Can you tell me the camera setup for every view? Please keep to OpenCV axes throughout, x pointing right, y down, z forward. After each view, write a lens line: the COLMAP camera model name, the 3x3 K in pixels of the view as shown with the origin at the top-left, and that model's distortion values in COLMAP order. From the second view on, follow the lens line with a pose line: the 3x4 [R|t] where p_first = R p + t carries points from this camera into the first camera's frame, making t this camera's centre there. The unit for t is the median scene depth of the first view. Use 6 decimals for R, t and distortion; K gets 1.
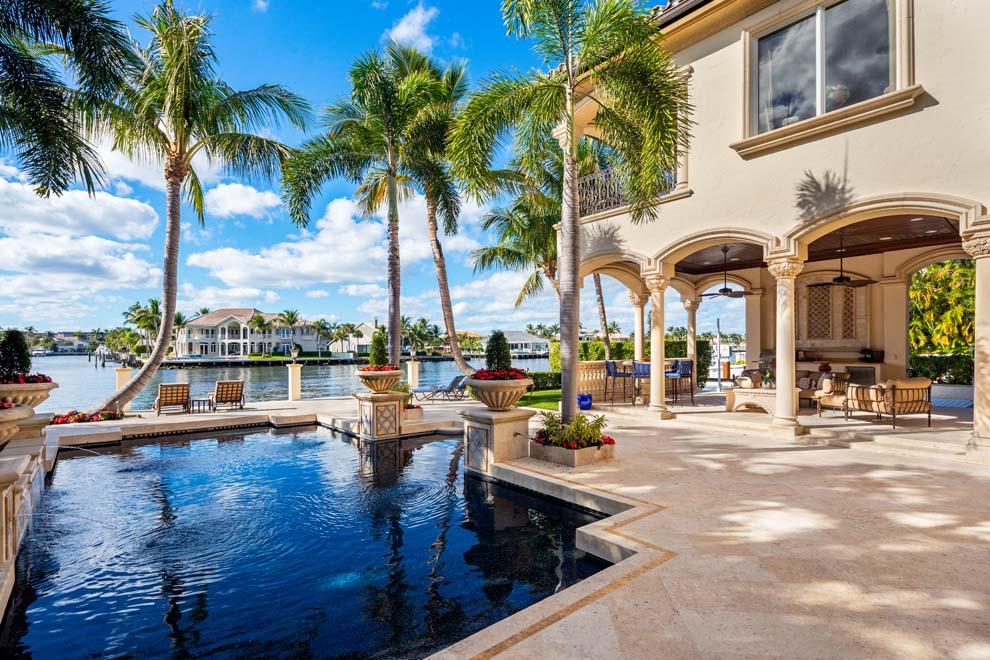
lens RADIAL K [[479.2, 0, 491.0], [0, 479.2, 355.4], [0, 0, 1]] dist [0.001166, 0.000312]
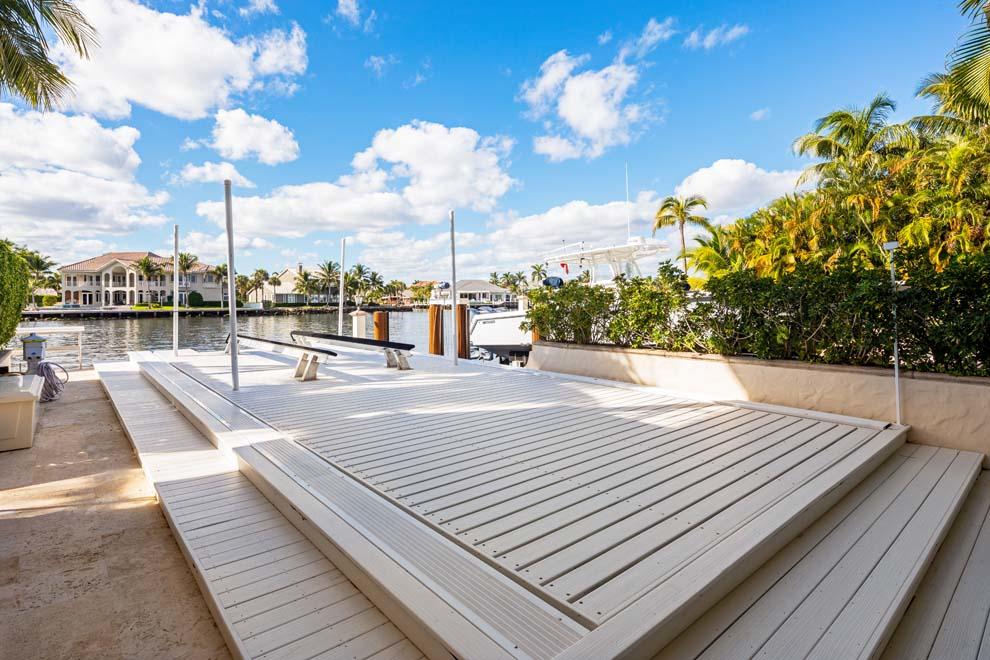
lens RADIAL K [[484.8, 0, 483.9], [0, 484.8, 310.5], [0, 0, 1]] dist [0.001351, -0.000061]
pose [[0.999979, -0.001657, 0.006292, 0.121790], [0.001612, 0.999974, 0.007082, 0.003792], [-0.006303, -0.007072, 0.999955, 0.114405]]
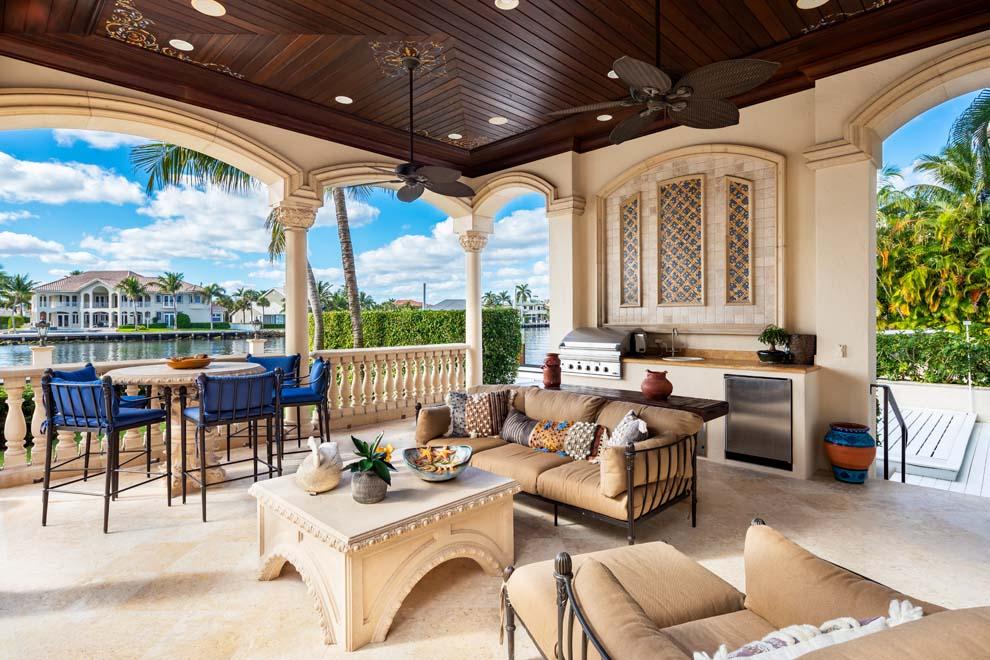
lens RADIAL K [[505.2, 0, 495.0], [0, 505.2, 330.0], [0, 0, 1]] dist [0.000976, 0.000452]
pose [[0.995788, -0.003240, 0.091632, 0.060605], [0.002431, 0.999957, 0.008937, -0.002096], [-0.091657, -0.008677, 0.995753, 0.071398]]
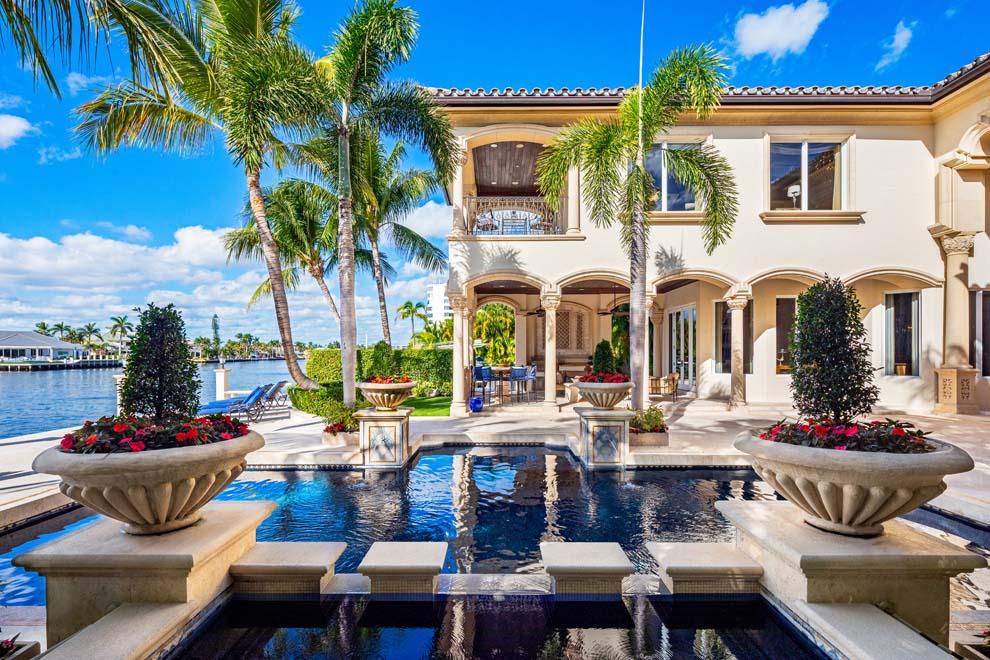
lens RADIAL K [[479.2, 0, 491.0], [0, 479.2, 355.4], [0, 0, 1]] dist [0.001166, 0.000312]
pose [[0.648289, 0.001993, 0.761391, -0.068813], [0.010398, 0.999880, -0.011470, -0.000223], [-0.761323, 0.015353, 0.648191, 0.030854]]
